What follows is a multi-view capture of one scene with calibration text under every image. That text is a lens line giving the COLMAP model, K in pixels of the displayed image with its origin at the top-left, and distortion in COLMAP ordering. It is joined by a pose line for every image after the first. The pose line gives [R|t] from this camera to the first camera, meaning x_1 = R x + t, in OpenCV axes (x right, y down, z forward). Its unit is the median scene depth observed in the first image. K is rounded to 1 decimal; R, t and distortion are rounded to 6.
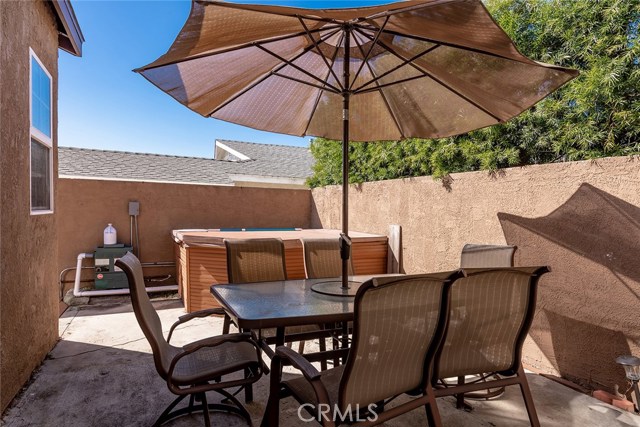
lens RADIAL K [[373.9, 0, 320.0], [0, 373.9, 213.5], [0, 0, 1]] dist [0.003216, 0.000937]
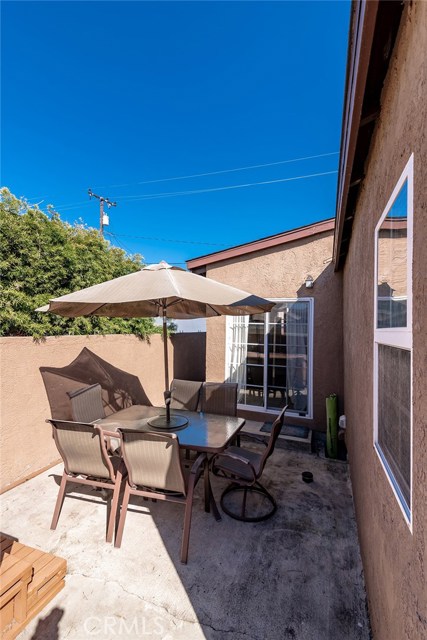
lens RADIAL K [[295.4, 0, 213.5], [0, 295.4, 320.0], [0, 0, 1]] dist [-0.001650, -0.000093]
pose [[-0.694229, -0.008301, 0.719706, -0.928946], [-0.036932, 0.999027, -0.024102, -0.214969], [-0.718806, -0.043312, -0.693860, 1.617262]]
